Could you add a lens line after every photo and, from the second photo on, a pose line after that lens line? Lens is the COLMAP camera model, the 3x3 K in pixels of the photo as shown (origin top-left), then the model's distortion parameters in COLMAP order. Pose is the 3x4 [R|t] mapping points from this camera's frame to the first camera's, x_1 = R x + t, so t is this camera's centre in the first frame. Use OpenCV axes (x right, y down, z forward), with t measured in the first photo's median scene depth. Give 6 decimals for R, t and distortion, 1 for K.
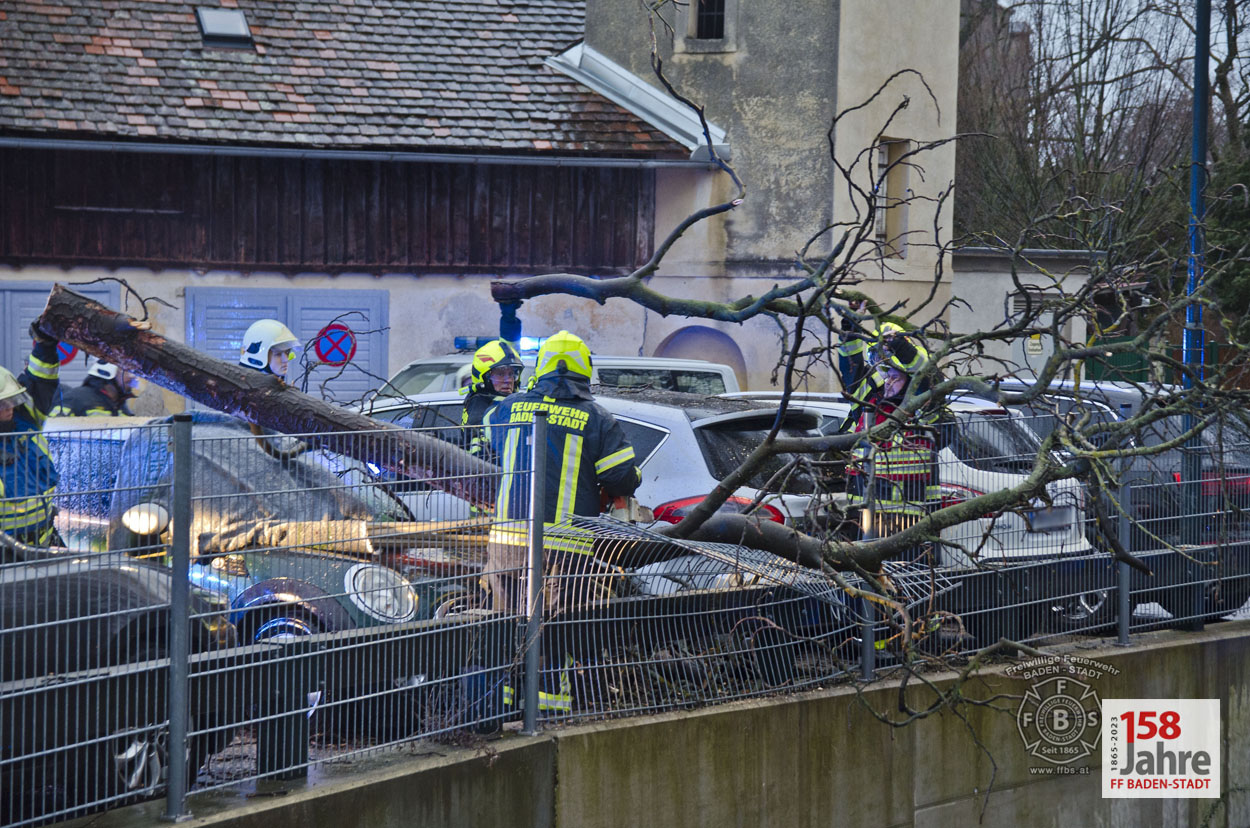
lens RADIAL K [[2560.5, 0, 627.3], [0, 2560.5, 450.4], [0, 0, 1]] dist [0.195103, 0.249745]
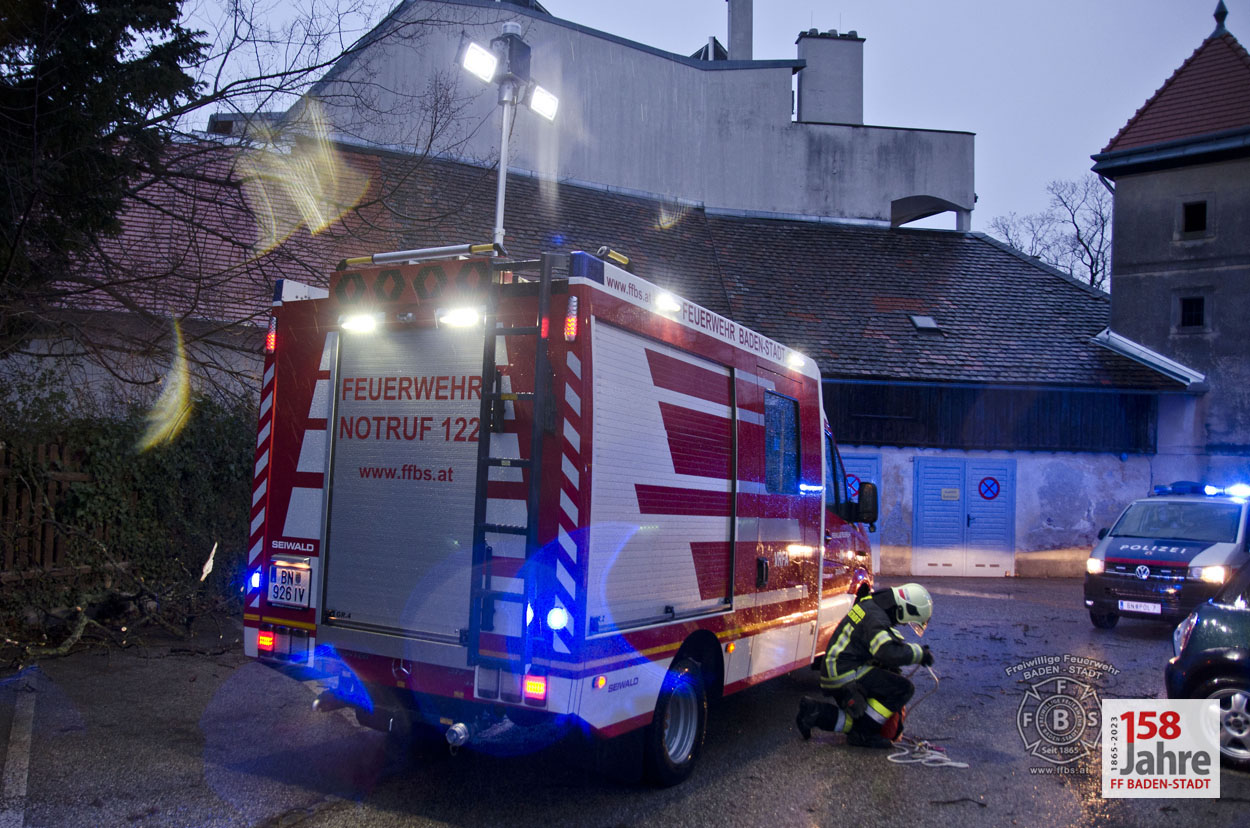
lens RADIAL K [[1050.6, 0, 560.4], [0, 1050.6, 435.1], [0, 0, 1]] dist [-0.125049, 0.116798]
pose [[0.959785, 0.008376, -0.280613, -0.201587], [-0.033358, 0.995876, -0.084370, -0.005623], [0.278749, 0.090338, 0.956106, 0.187465]]
